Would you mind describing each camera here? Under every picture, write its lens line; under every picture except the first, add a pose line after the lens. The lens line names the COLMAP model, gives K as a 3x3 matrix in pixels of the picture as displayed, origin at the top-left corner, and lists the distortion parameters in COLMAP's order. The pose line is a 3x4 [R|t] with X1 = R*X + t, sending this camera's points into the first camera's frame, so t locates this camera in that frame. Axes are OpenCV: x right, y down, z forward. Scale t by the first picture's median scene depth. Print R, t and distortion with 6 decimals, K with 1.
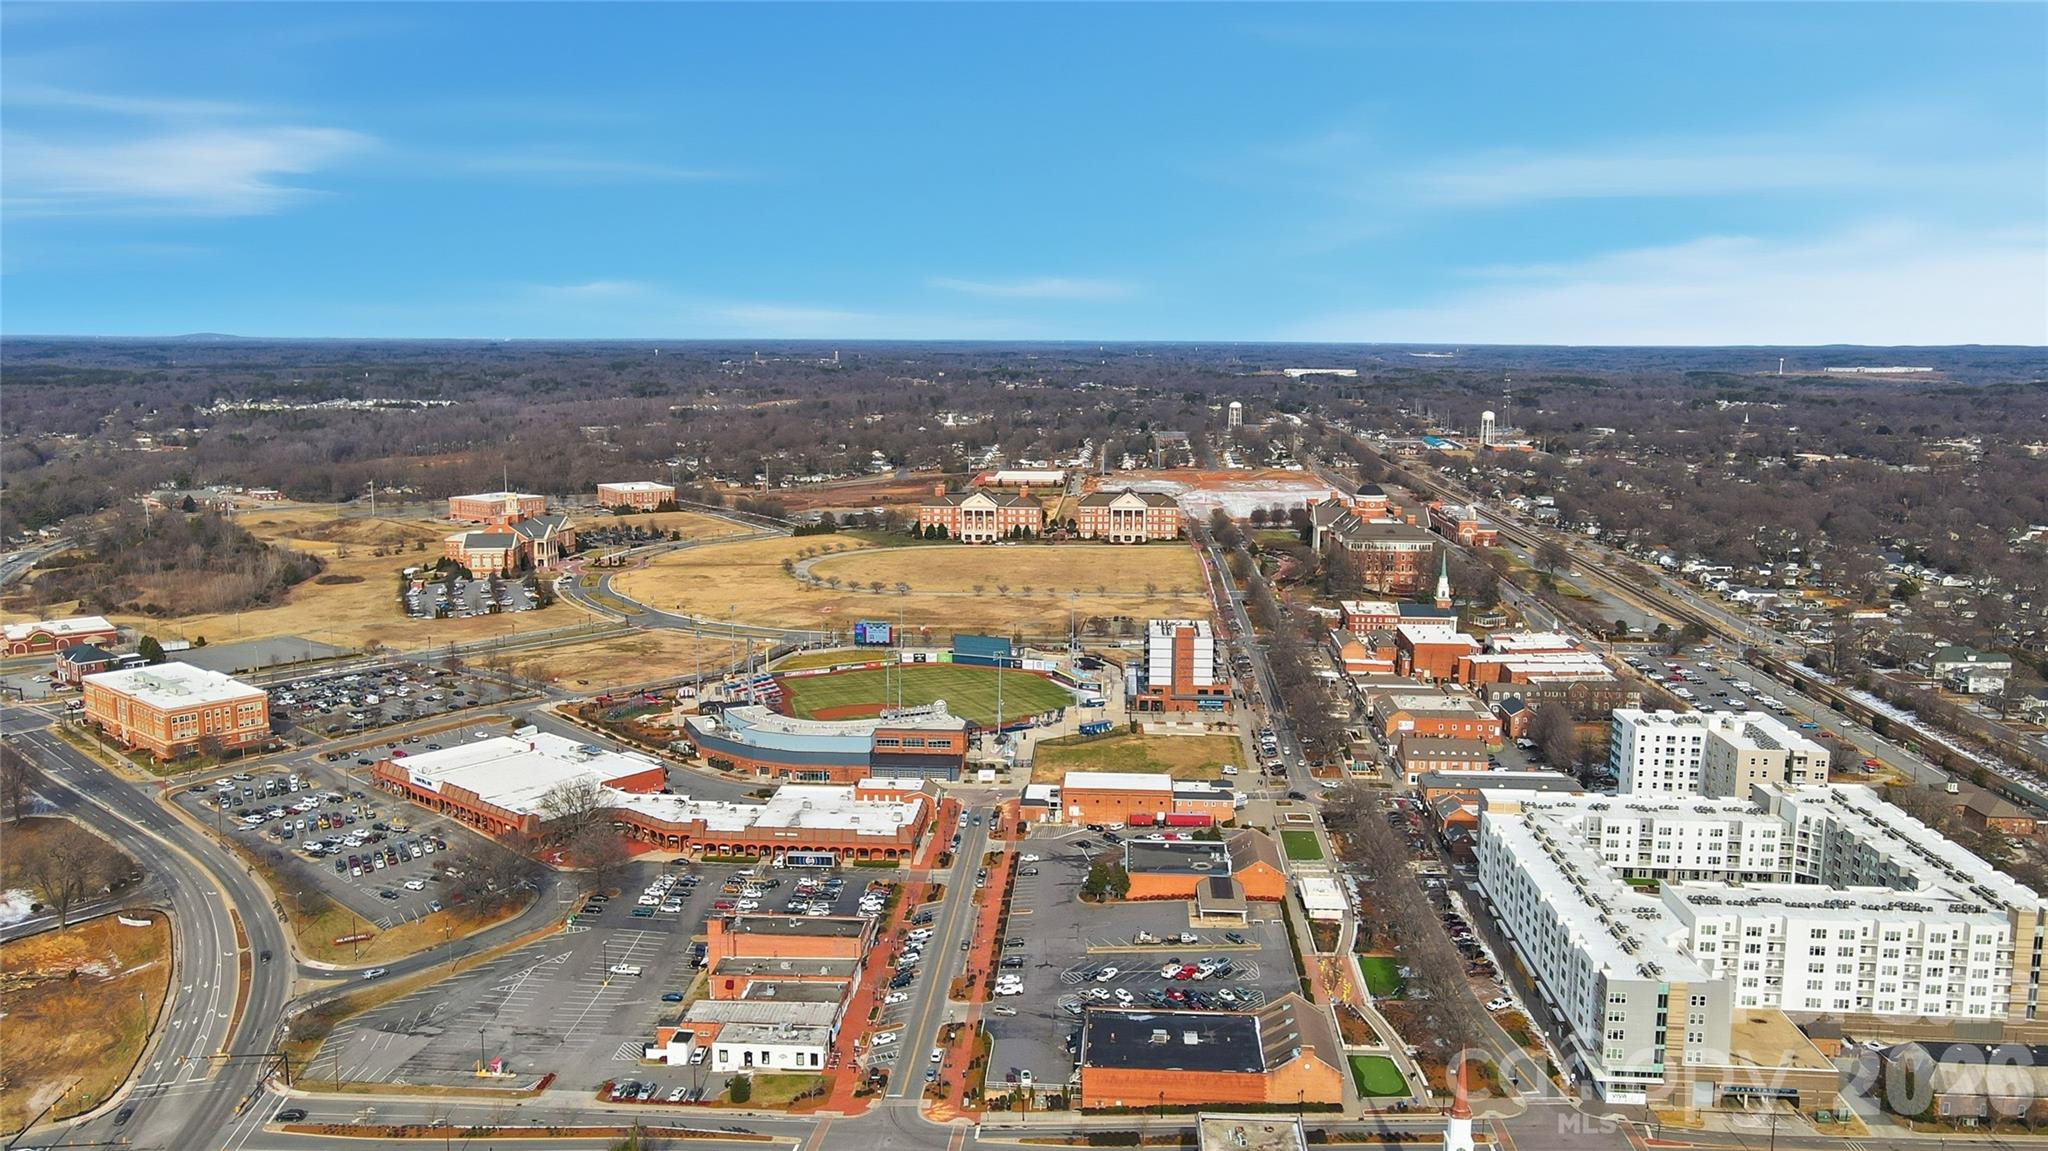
lens RADIAL K [[1578.6, 0, 1024.0], [0, 1578.6, 575.5], [0, 0, 1]] dist [0.013686, 0.007843]
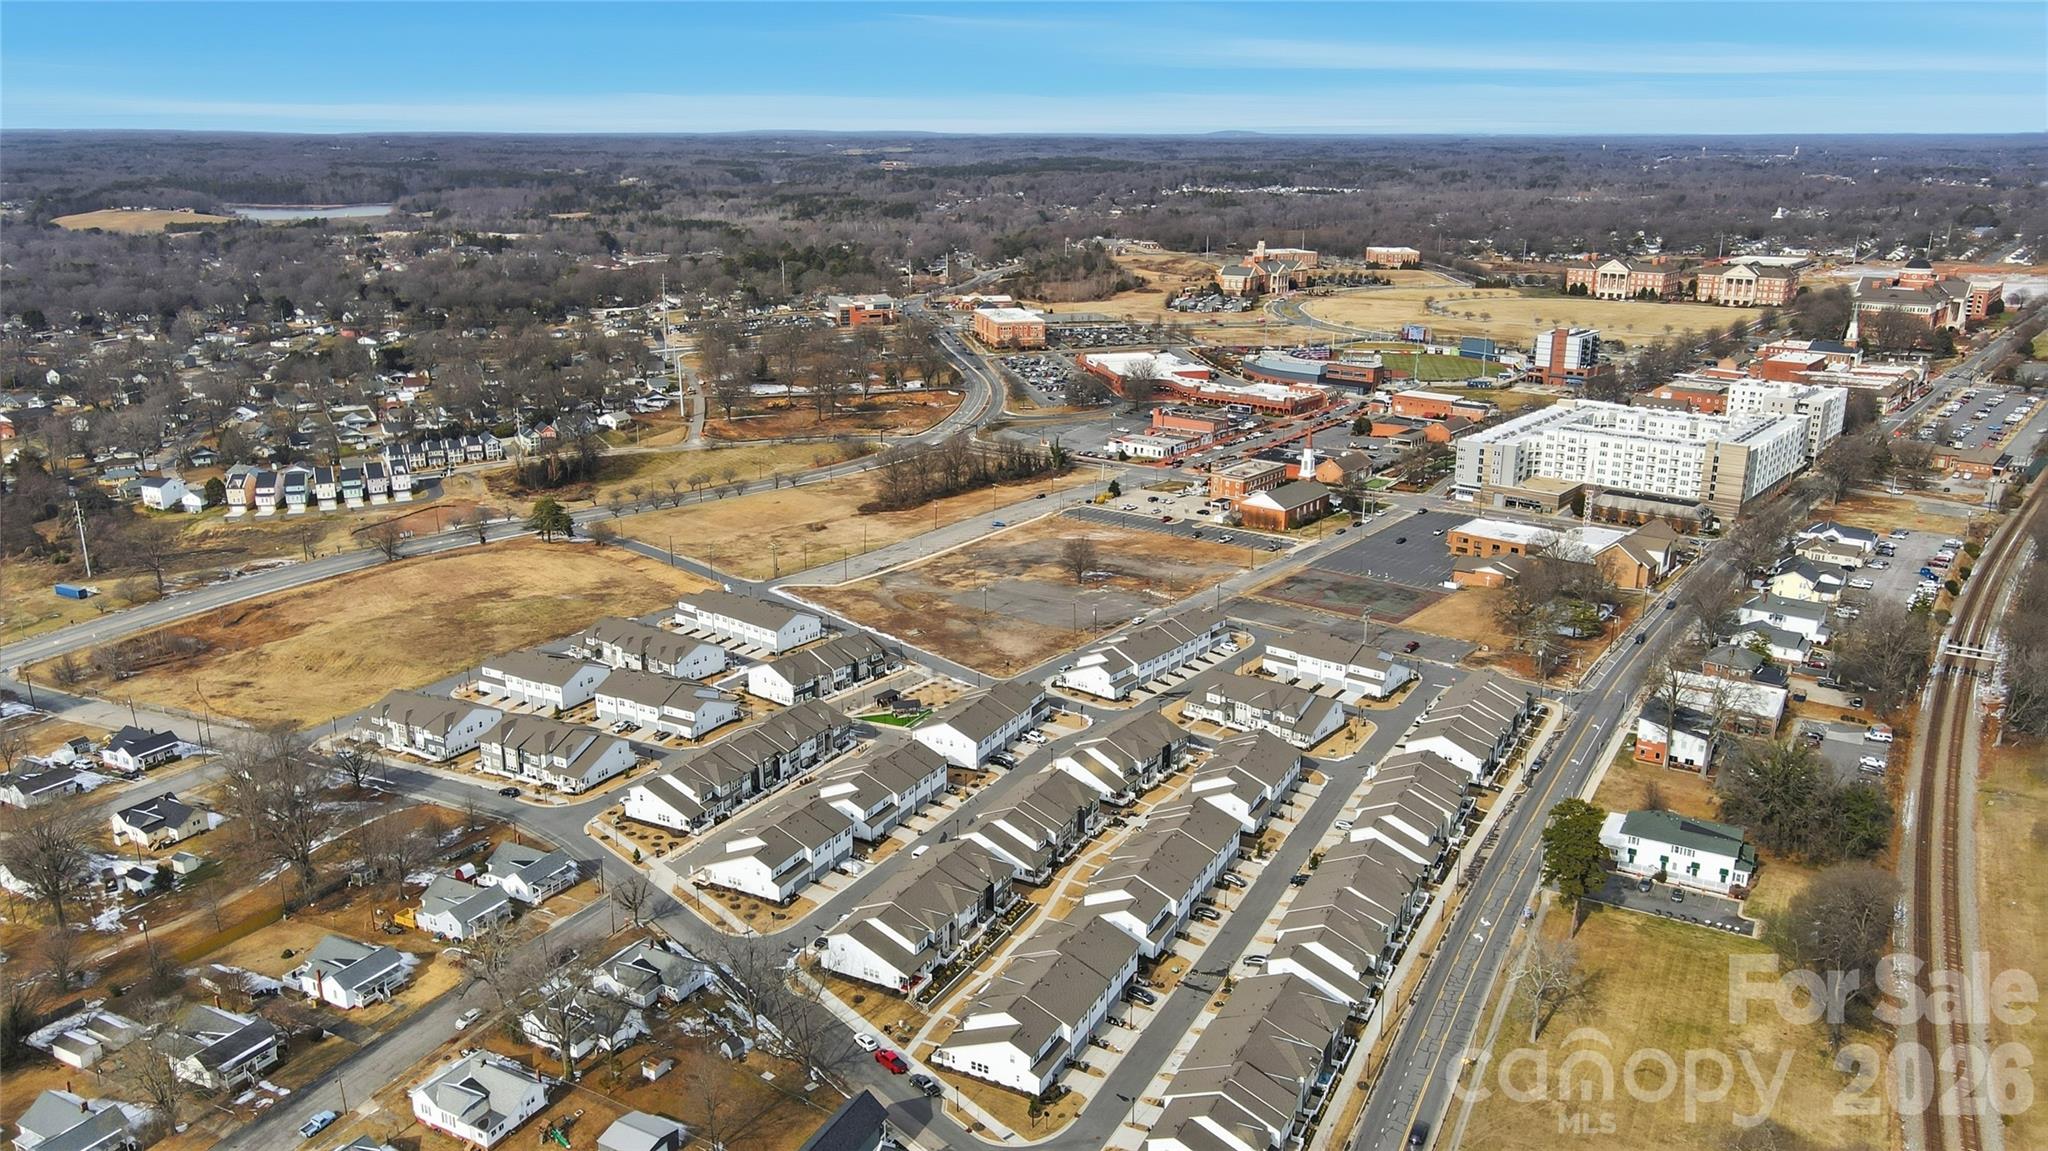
lens RADIAL K [[1578.6, 0, 1024.0], [0, 1578.6, 575.5], [0, 0, 1]] dist [0.013686, 0.007843]
pose [[0.819103, 0.154417, -0.552472, 0.362949], [-0.085162, 0.985150, 0.149089, 0.054529], [0.567289, -0.075069, 0.820090, -0.370153]]
